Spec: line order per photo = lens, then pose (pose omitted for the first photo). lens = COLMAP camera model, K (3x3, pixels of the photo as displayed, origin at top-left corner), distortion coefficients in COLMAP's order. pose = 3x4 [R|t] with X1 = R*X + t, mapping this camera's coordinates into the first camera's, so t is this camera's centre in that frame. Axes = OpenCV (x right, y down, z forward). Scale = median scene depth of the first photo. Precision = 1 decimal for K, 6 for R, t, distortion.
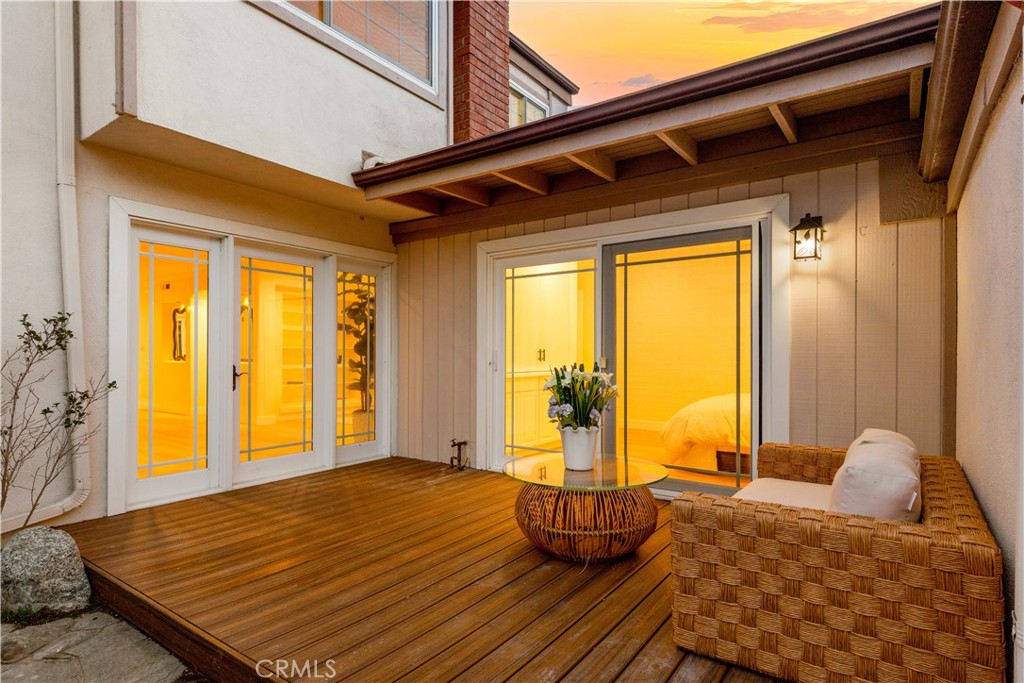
lens RADIAL K [[535.8, 0, 512.6], [0, 535.8, 354.7], [0, 0, 1]] dist [-0.025679, 0.024487]
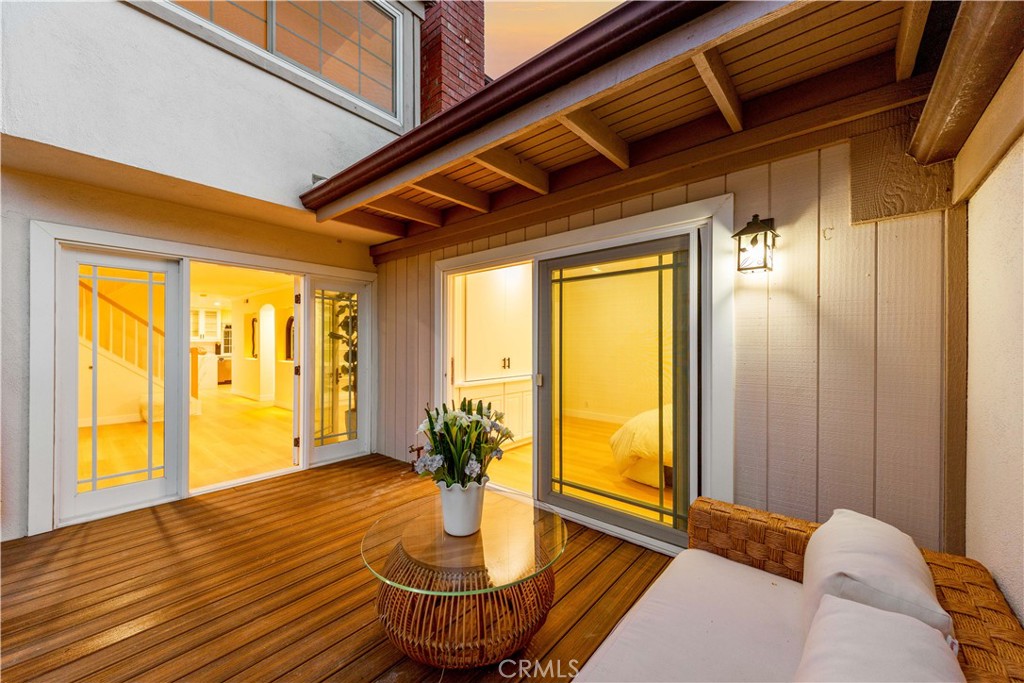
lens RADIAL K [[376.4, 0, 515.1], [0, 376.4, 343.6], [0, 0, 1]] dist [-0.000141, -0.000122]
pose [[0.996306, 0.000052, -0.085872, 0.222170], [-0.000114, 1.000000, -0.000712, -0.062649], [0.085872, 0.000719, 0.996306, 0.369374]]
